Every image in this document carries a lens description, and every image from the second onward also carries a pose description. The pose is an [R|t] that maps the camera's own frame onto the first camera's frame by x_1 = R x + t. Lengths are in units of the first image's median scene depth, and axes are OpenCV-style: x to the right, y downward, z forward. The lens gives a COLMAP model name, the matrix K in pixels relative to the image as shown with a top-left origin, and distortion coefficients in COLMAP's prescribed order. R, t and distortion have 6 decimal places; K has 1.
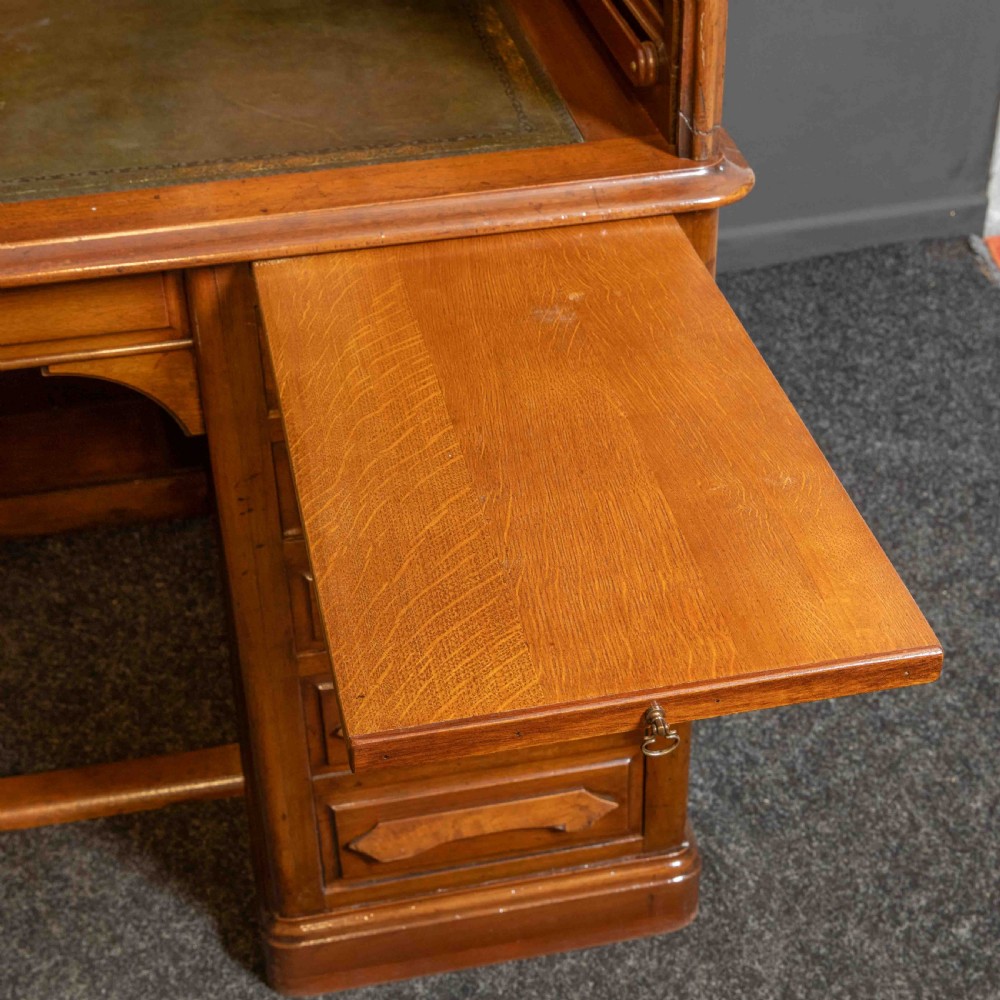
lens RADIAL K [[1779.4, 0, 496.3], [0, 1779.4, 492.8], [0, 0, 1]] dist [0.048179, 0.000000]
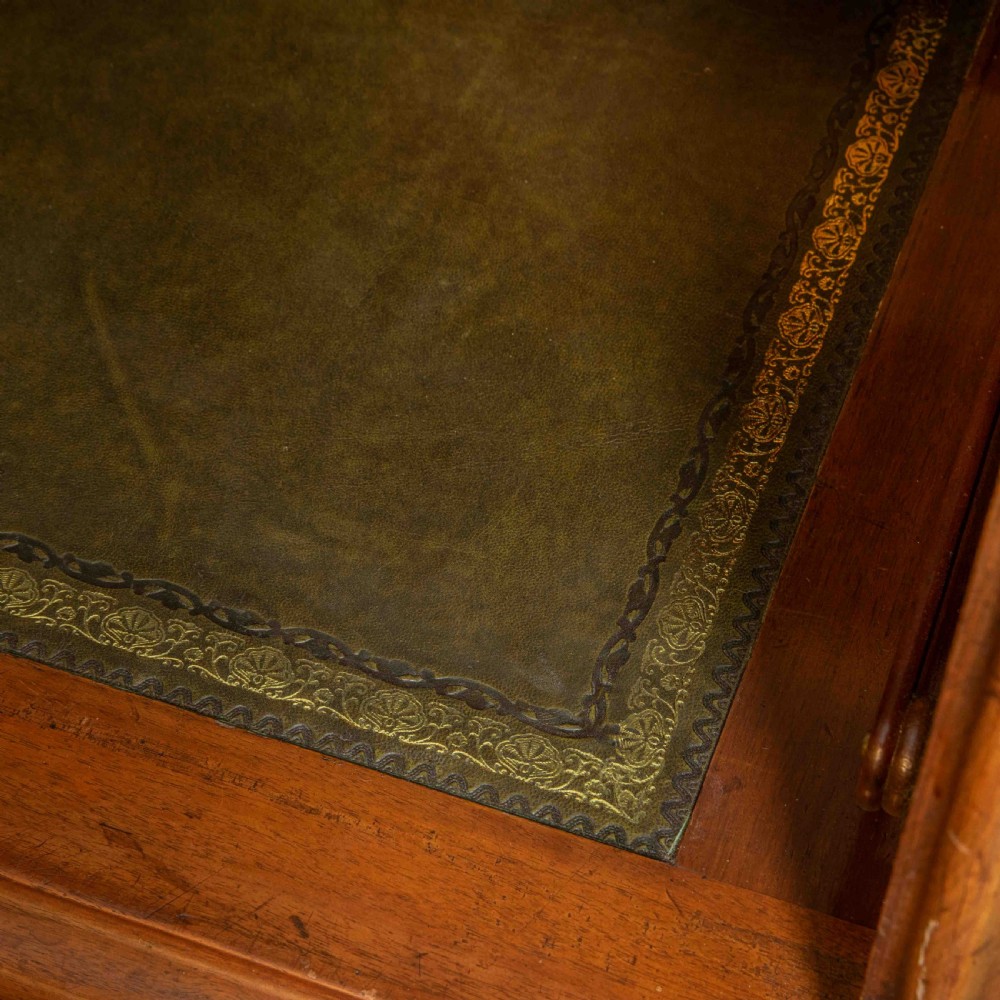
lens RADIAL K [[2178.7, 0, 503.7], [0, 2178.7, 499.0], [0, 0, 1]] dist [0.041143, 0.000000]
pose [[0.850182, 0.421467, -0.315526, 0.102361], [-0.308213, 0.884301, 0.350736, -0.320699], [0.426844, -0.200940, 0.881718, 0.481040]]
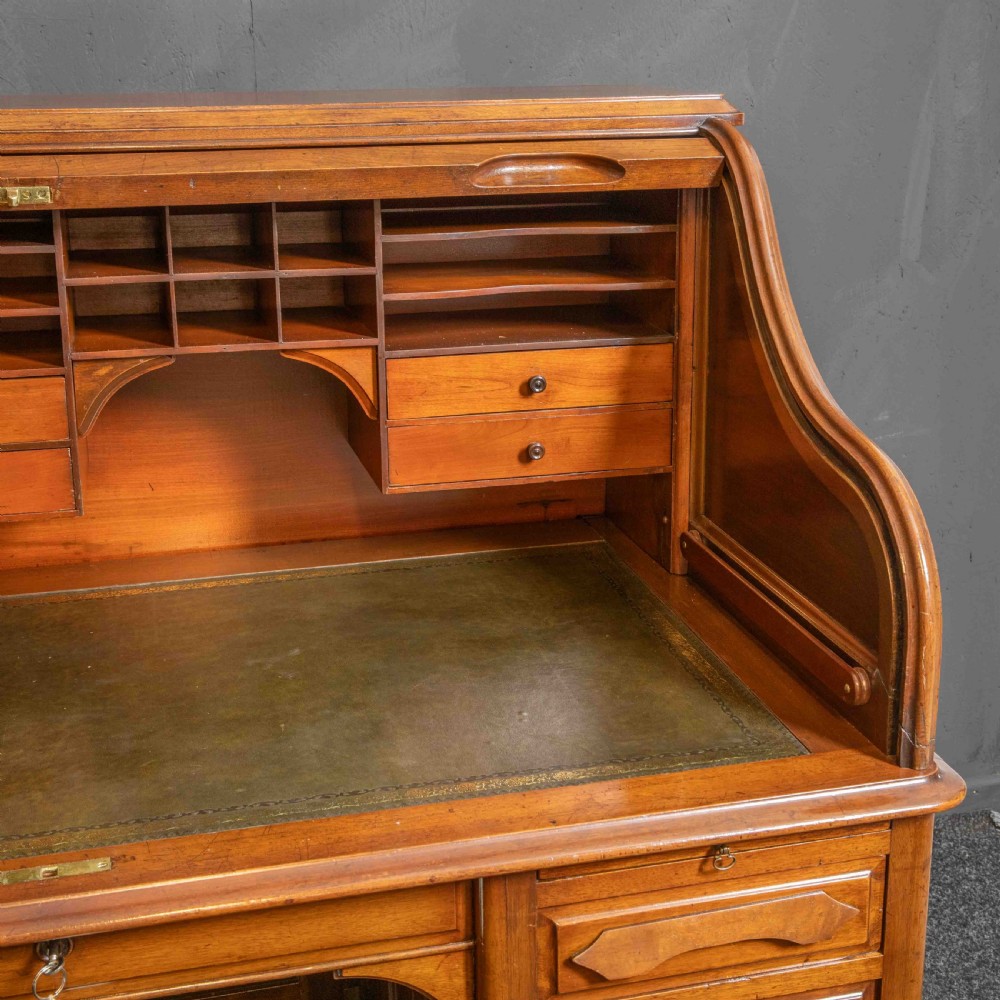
lens RADIAL K [[1556.9, 0, 531.1], [0, 1556.9, 497.6], [0, 0, 1]] dist [0.009740, 0.000000]
pose [[0.998088, -0.003215, 0.061724, -0.150047], [0.023295, 0.944571, -0.327480, -0.023151], [-0.057250, 0.328292, 0.942840, 0.013358]]
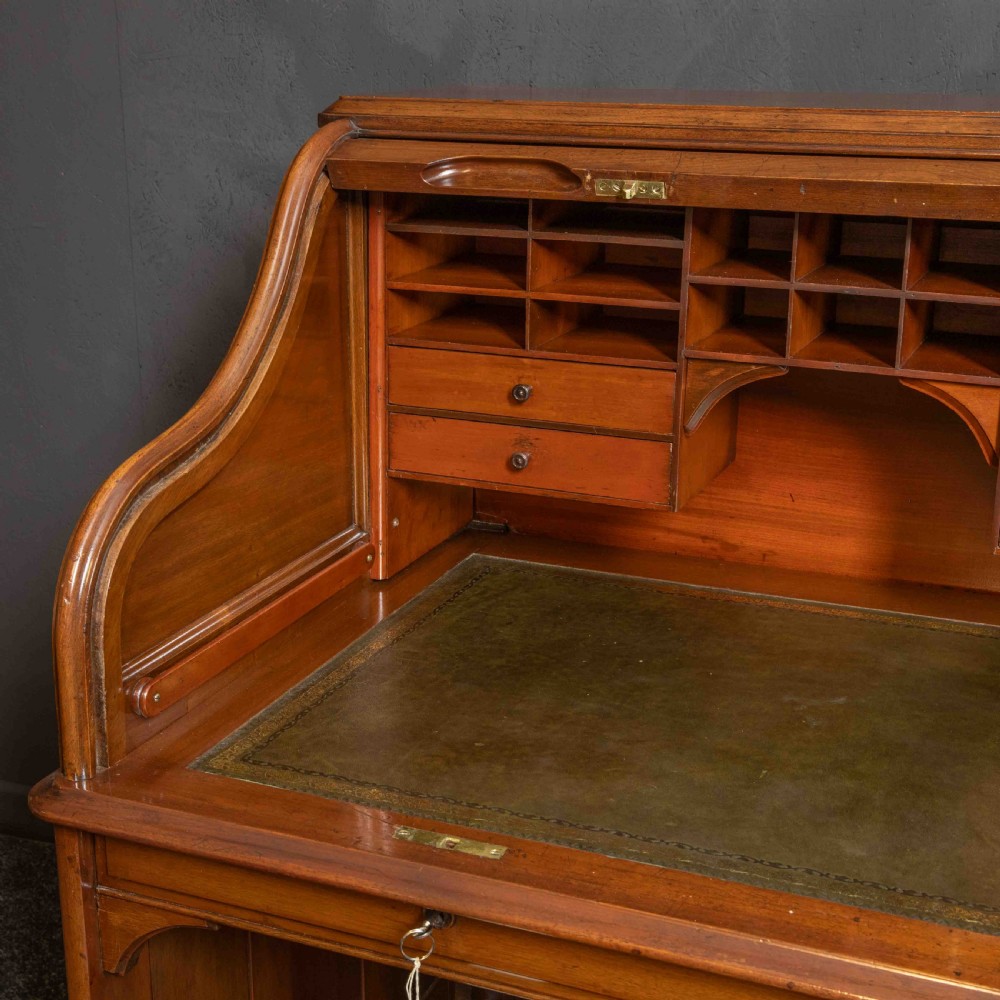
lens RADIAL K [[1556.9, 0, 512.6], [0, 1556.9, 493.4], [0, 0, 1]] dist [0.009740, 0.000000]
pose [[0.835704, 0.183573, -0.517591, 0.038367], [-0.341414, 0.911882, -0.227832, -0.089871], [0.430158, 0.367113, 0.824737, 0.098449]]
